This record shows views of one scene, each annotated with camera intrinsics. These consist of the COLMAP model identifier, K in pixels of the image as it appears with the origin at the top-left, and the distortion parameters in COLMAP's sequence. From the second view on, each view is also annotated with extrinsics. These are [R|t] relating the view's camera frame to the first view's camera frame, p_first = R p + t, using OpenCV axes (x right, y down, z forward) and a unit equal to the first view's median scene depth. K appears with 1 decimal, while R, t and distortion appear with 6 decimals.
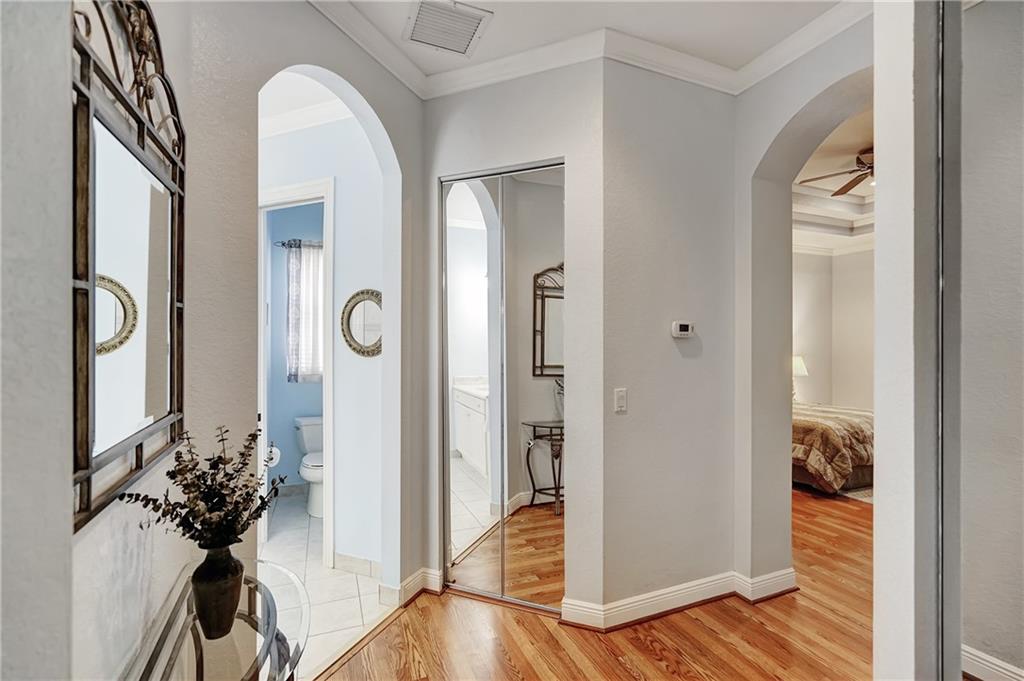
lens RADIAL K [[473.2, 0, 521.4], [0, 473.2, 339.6], [0, 0, 1]] dist [-0.005908, 0.002707]
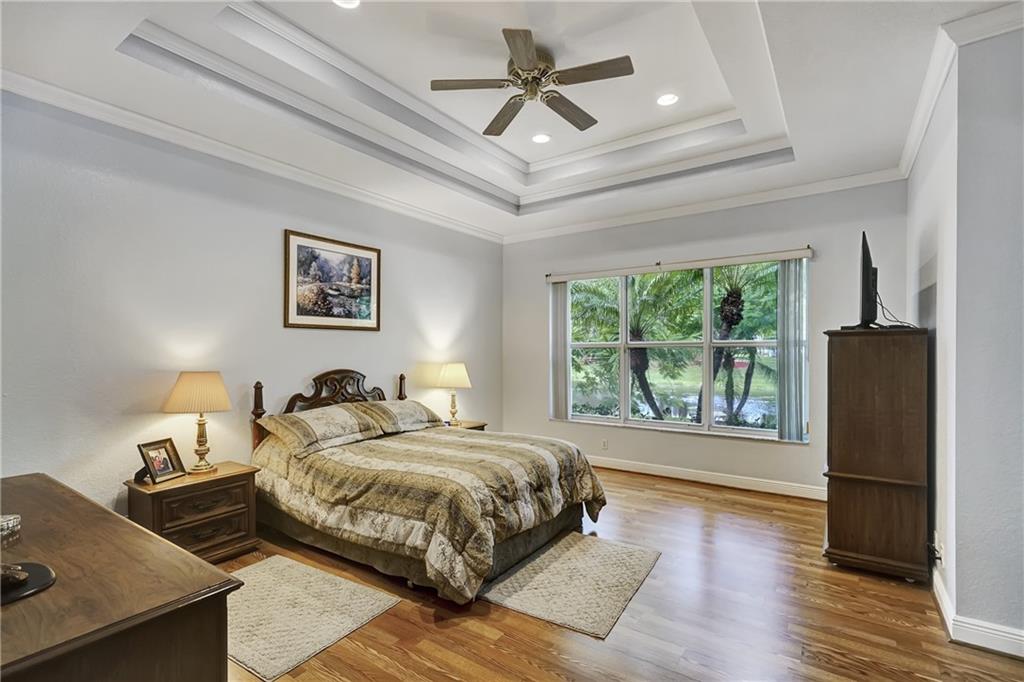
lens RADIAL K [[473.2, 0, 505.5], [0, 473.2, 345.5], [0, 0, 1]] dist [-0.005908, 0.002707]
pose [[0.858886, -0.002598, 0.512161, 0.399207], [0.003051, 0.999995, -0.000044, 0.010230], [-0.512158, 0.001600, 0.858890, 0.469856]]
